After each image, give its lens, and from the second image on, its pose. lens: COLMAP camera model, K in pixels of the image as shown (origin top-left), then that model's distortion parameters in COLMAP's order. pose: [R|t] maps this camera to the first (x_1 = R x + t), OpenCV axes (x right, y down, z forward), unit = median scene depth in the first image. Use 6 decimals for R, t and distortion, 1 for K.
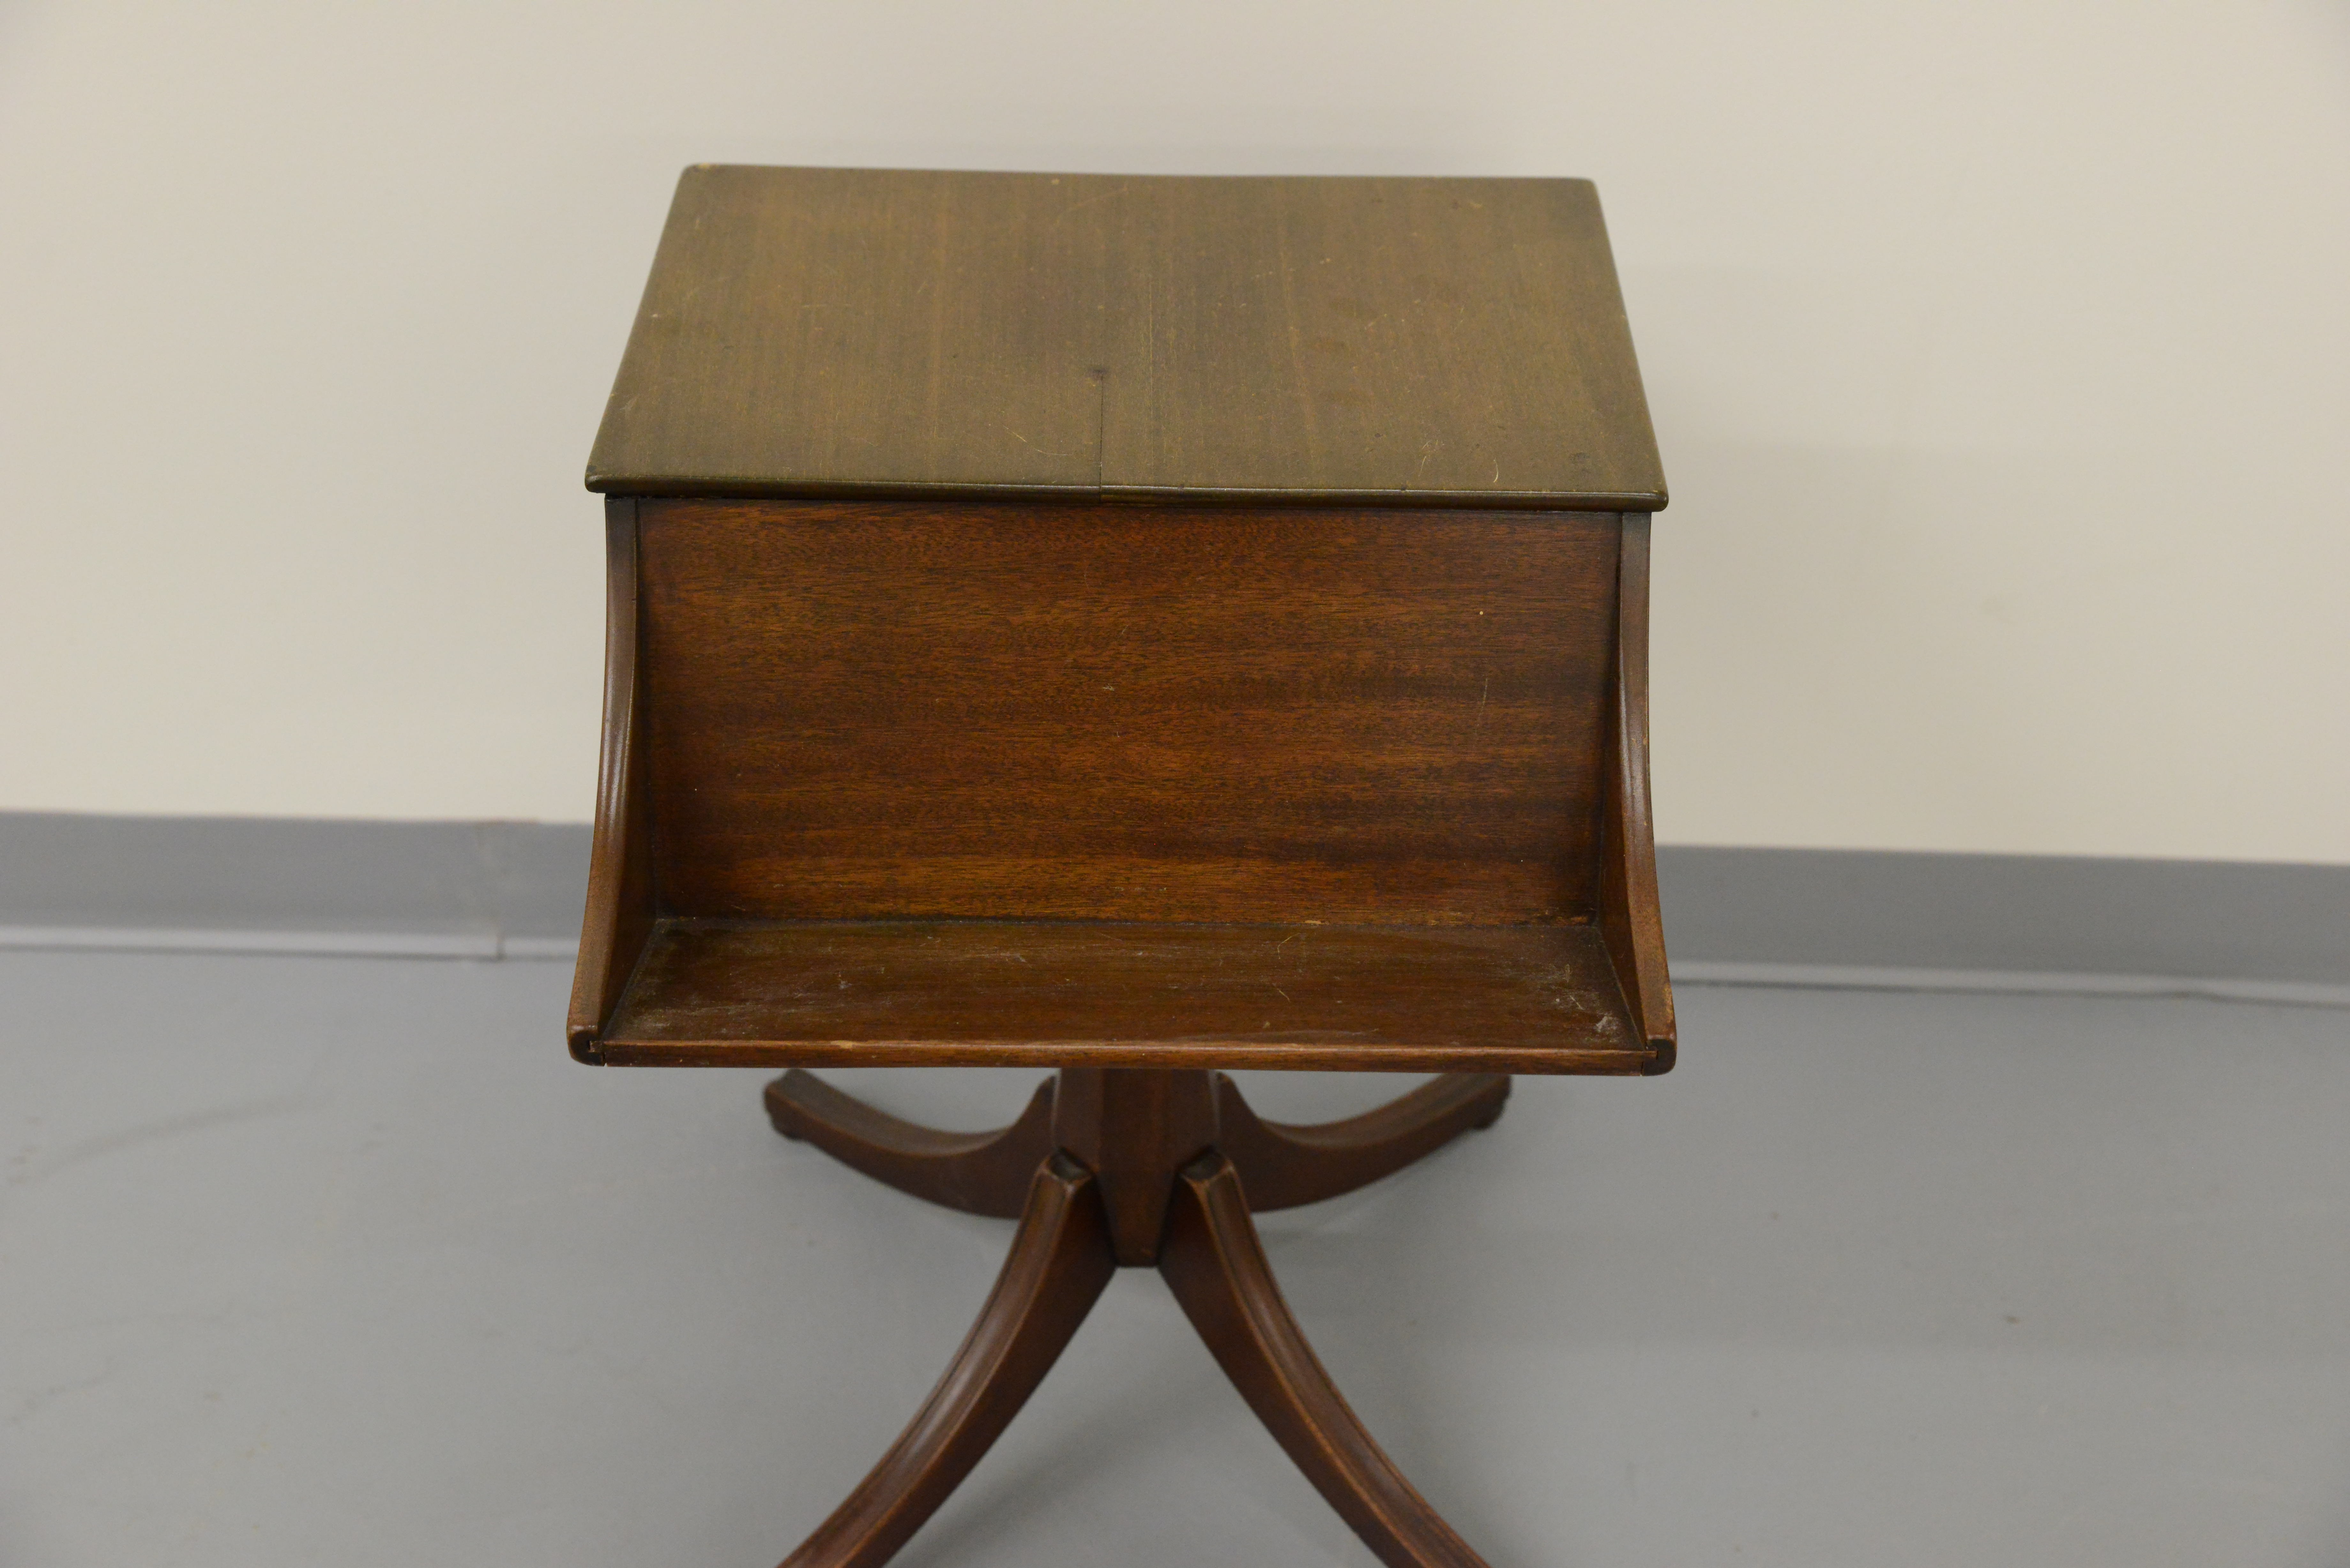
lens RADIAL K [[2895.7, 0, 1175.0], [0, 2895.7, 784.0], [0, 0, 1]] dist [-0.005790, 0.026650]
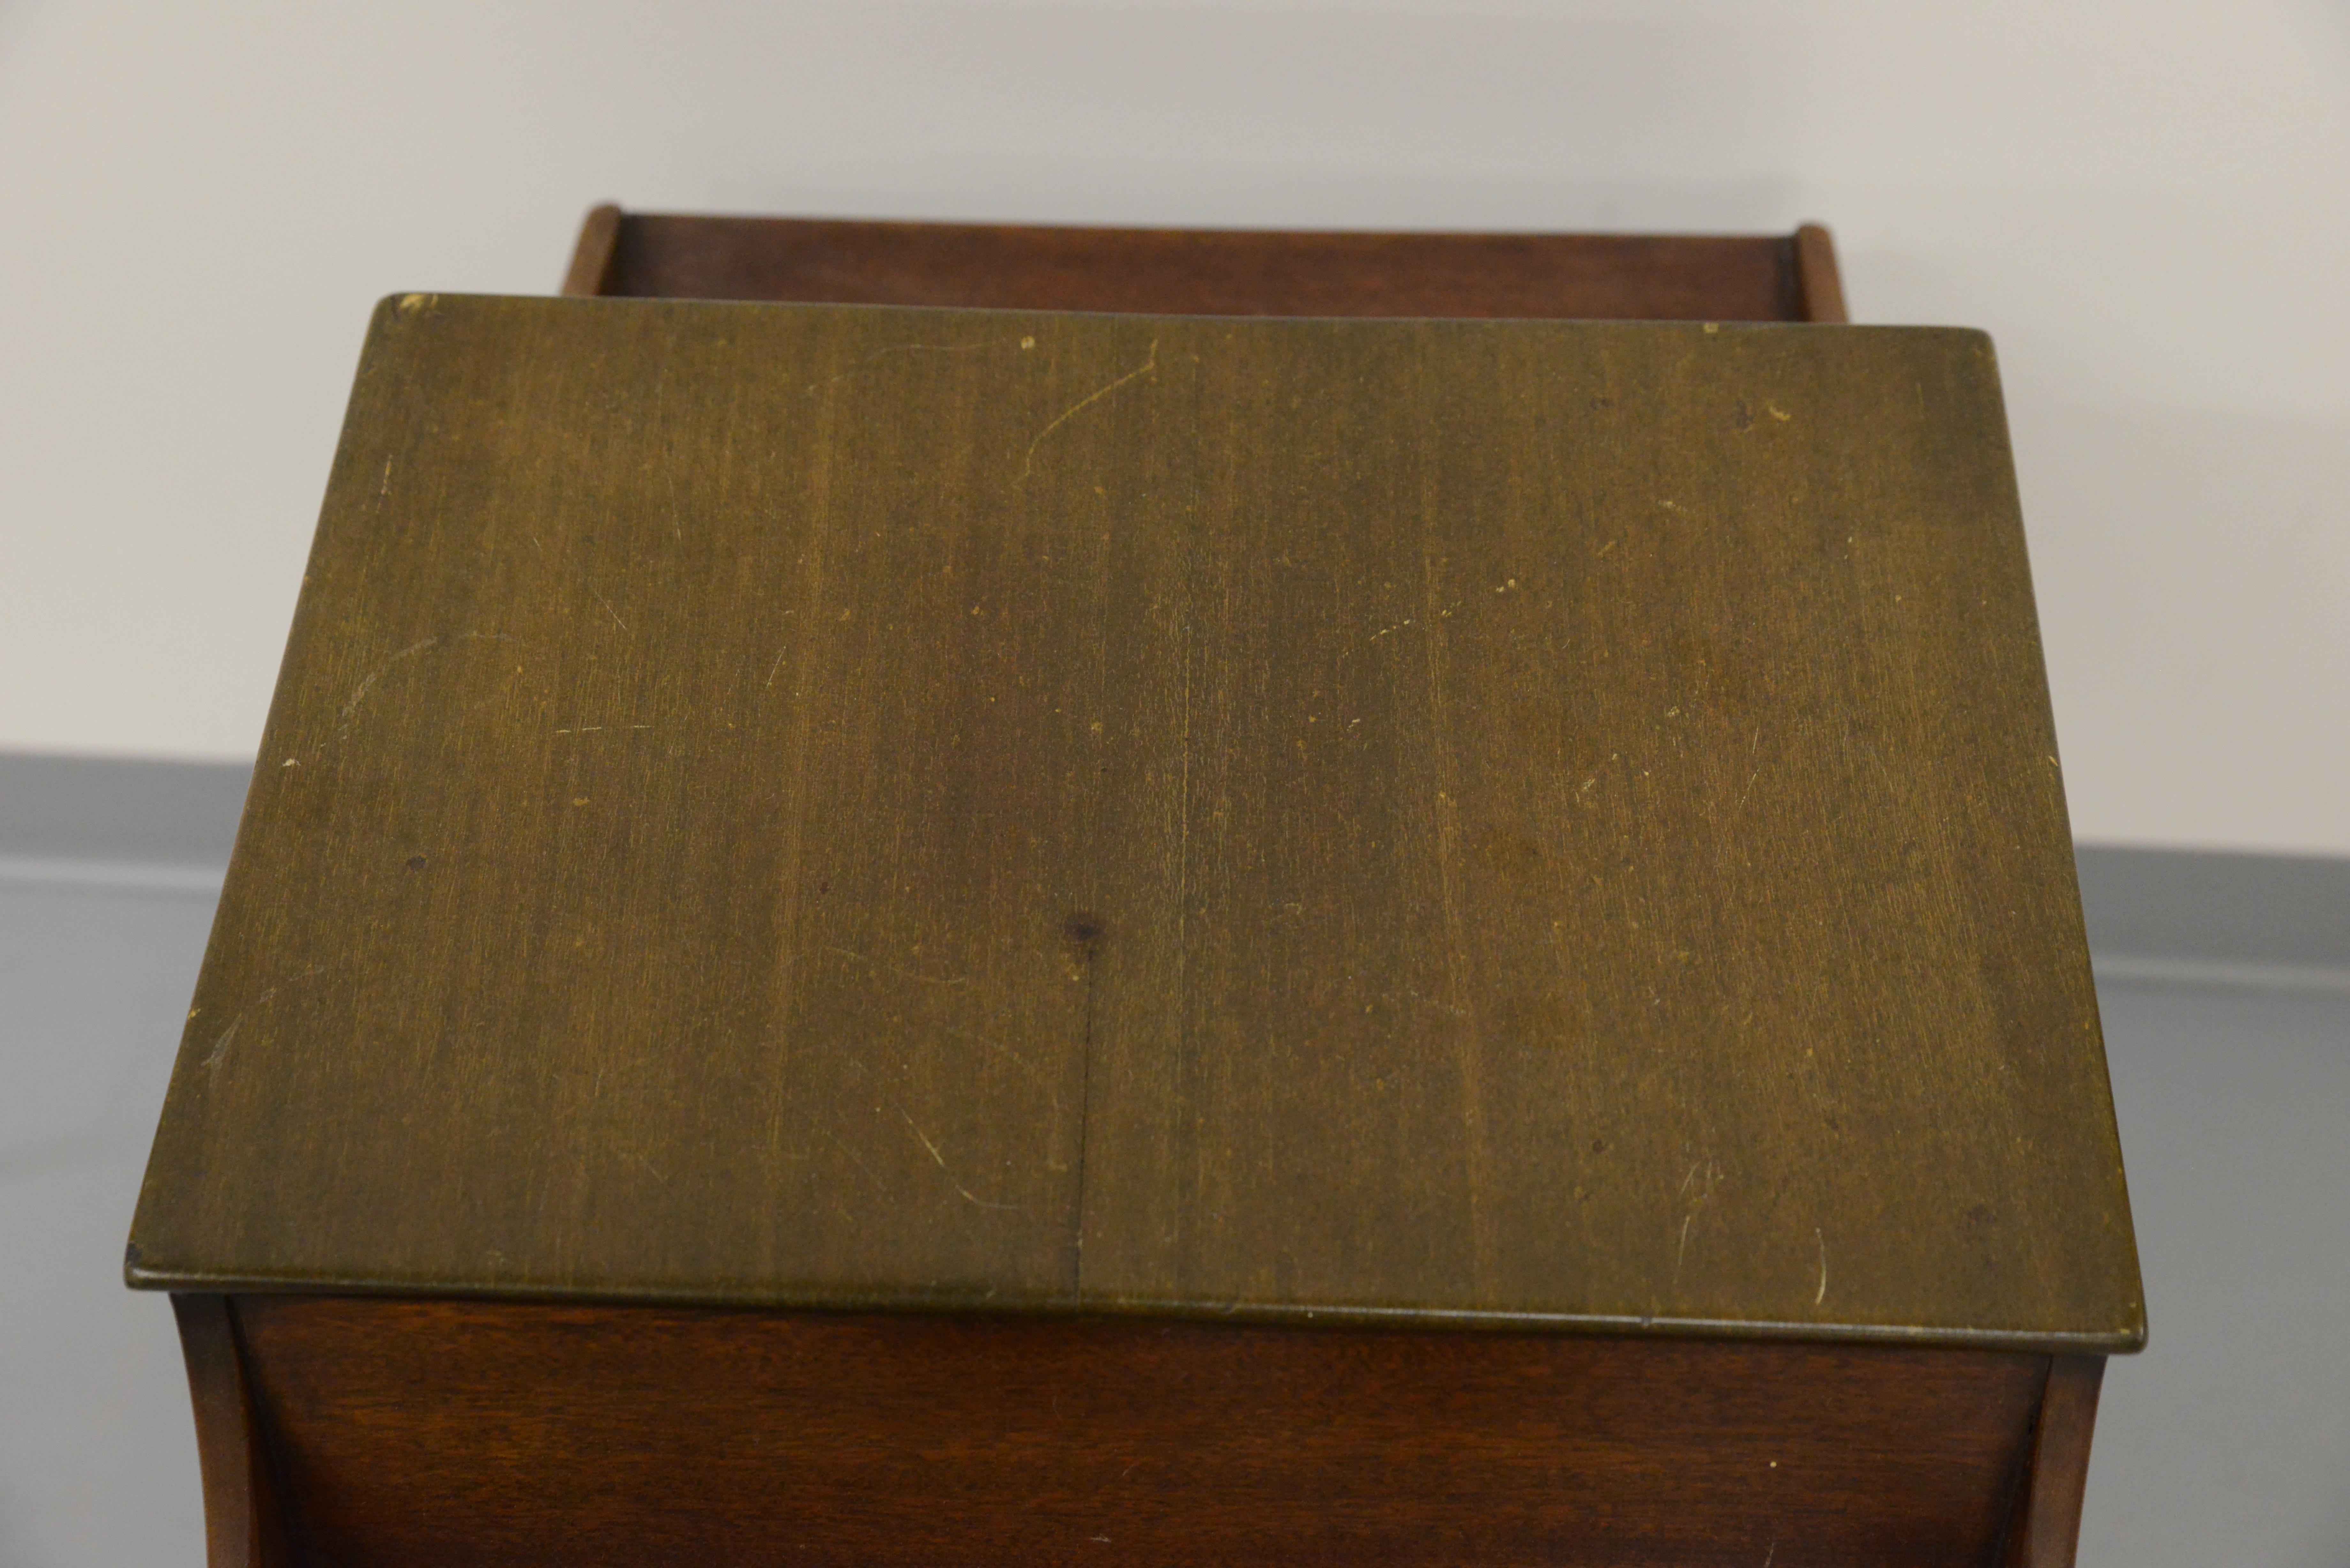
lens RADIAL K [[2895.7, 0, 1175.0], [0, 2895.7, 784.0], [0, 0, 1]] dist [-0.005790, 0.026650]
pose [[0.999281, 0.013246, -0.035527, 0.009842], [-0.001327, 0.948642, 0.316350, -0.355098], [0.037893, -0.316075, 0.947977, 0.512347]]
